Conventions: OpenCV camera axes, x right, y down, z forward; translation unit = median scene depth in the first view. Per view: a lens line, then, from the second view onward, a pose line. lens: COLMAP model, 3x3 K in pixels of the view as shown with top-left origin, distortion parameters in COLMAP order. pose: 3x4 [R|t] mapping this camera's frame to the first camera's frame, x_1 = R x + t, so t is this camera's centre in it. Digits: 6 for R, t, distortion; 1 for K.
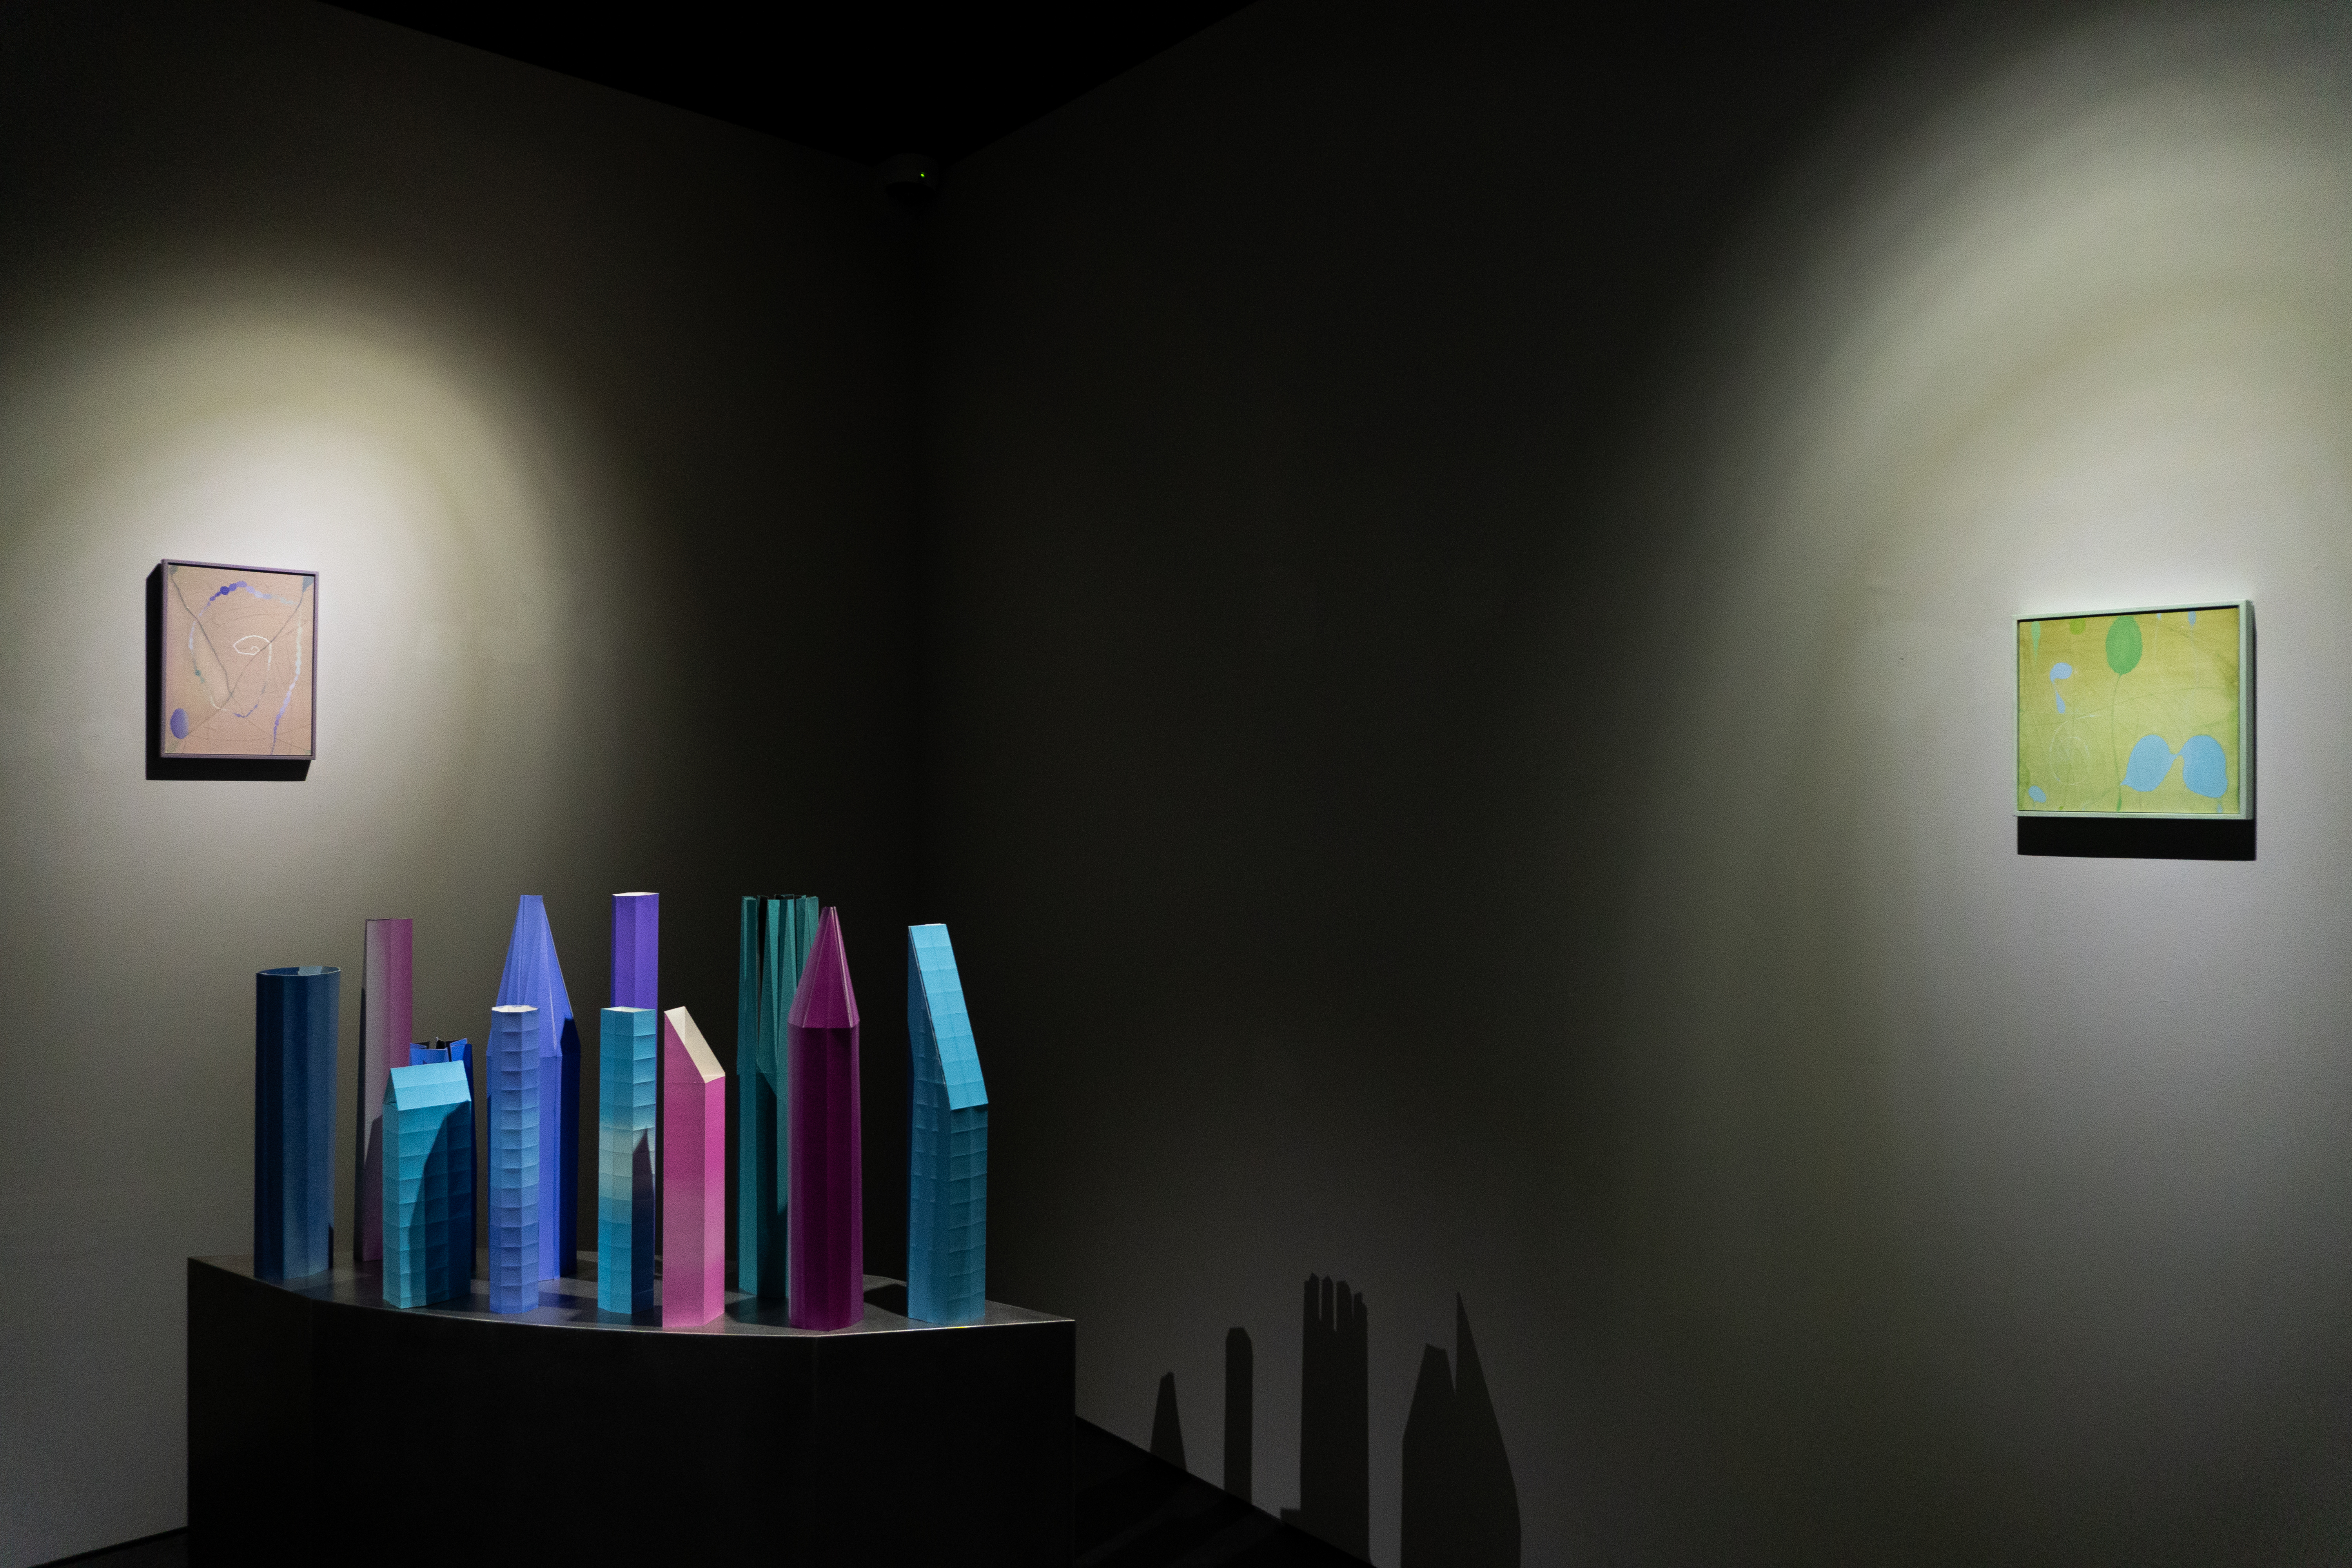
lens RADIAL K [[1547.7, 0, 1176.0], [0, 1547.7, 784.0], [0, 0, 1]] dist [-0.025935, -0.001602]
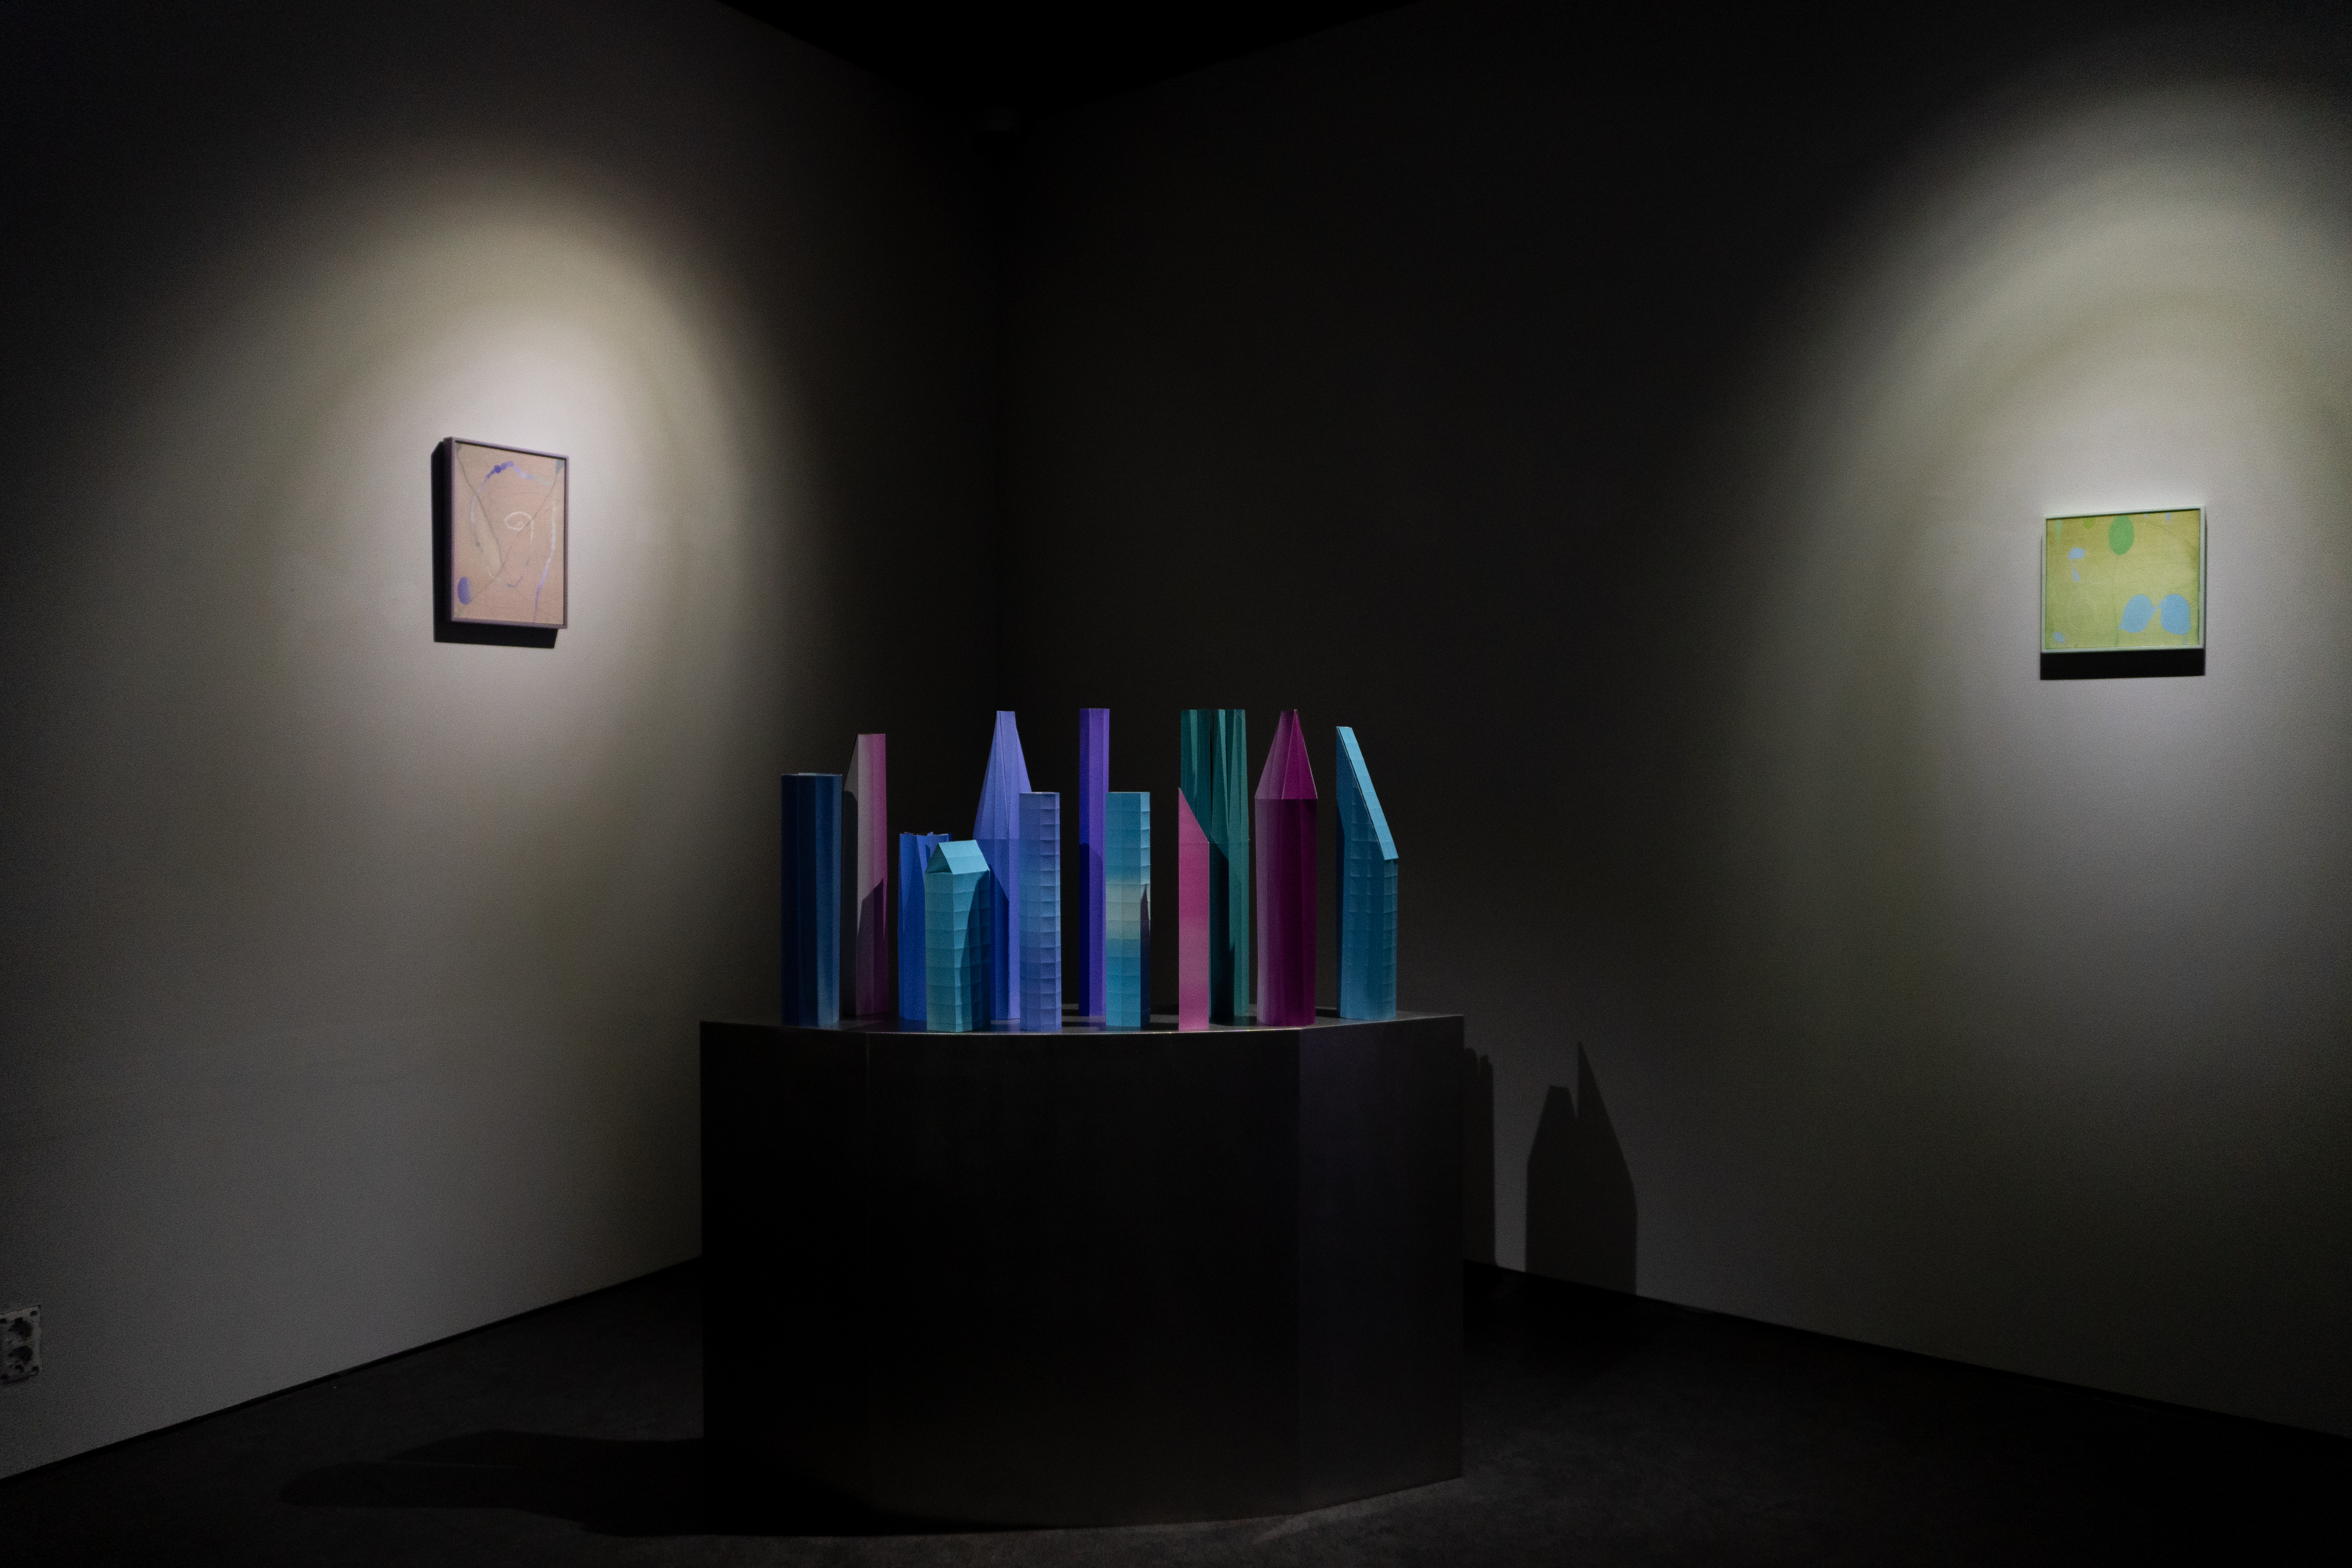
lens RADIAL K [[1547.7, 0, 1176.0], [0, 1547.7, 784.0], [0, 0, 1]] dist [-0.025935, -0.001602]
pose [[0.976858, -0.010741, 0.213620, -0.586394], [0.004370, 0.999532, 0.030275, 0.099554], [-0.213845, -0.028641, 0.976448, -0.263256]]
